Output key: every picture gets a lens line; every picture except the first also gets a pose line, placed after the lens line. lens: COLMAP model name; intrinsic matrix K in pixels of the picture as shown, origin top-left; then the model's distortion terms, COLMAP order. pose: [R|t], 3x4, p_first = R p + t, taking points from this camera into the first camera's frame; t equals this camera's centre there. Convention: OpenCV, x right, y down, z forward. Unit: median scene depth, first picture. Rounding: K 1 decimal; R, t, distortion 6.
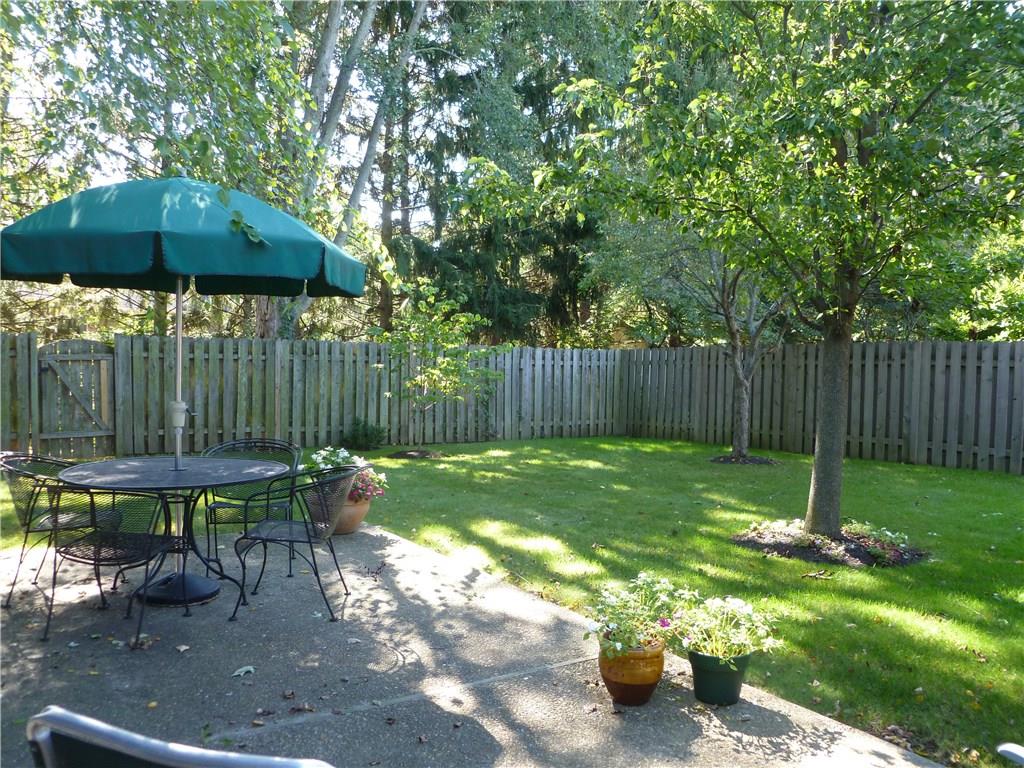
lens RADIAL K [[901.1, 0, 512.5], [0, 901.1, 384.8], [0, 0, 1]] dist [-0.099114, 0.051648]
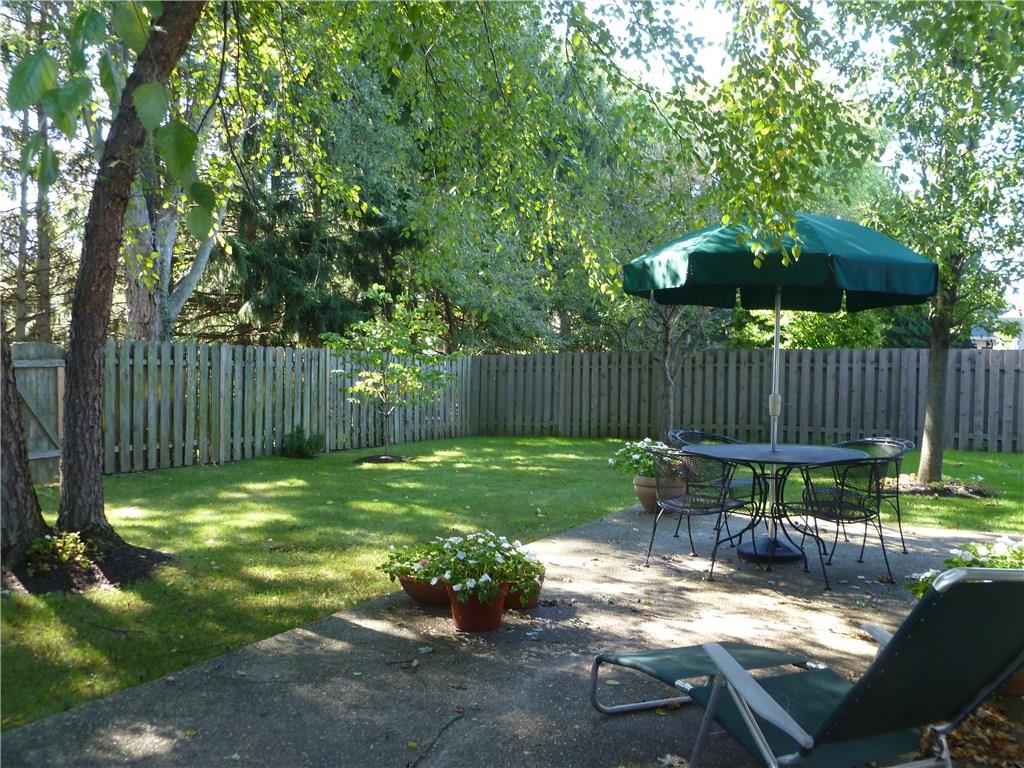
lens RADIAL K [[901.1, 0, 514.2], [0, 901.1, 385.7], [0, 0, 1]] dist [-0.099114, 0.051648]
pose [[0.872840, -0.016067, 0.487741, -0.459585], [0.020289, 0.999788, -0.003374, 0.001552], [-0.487584, 0.012840, 0.872982, 0.039968]]
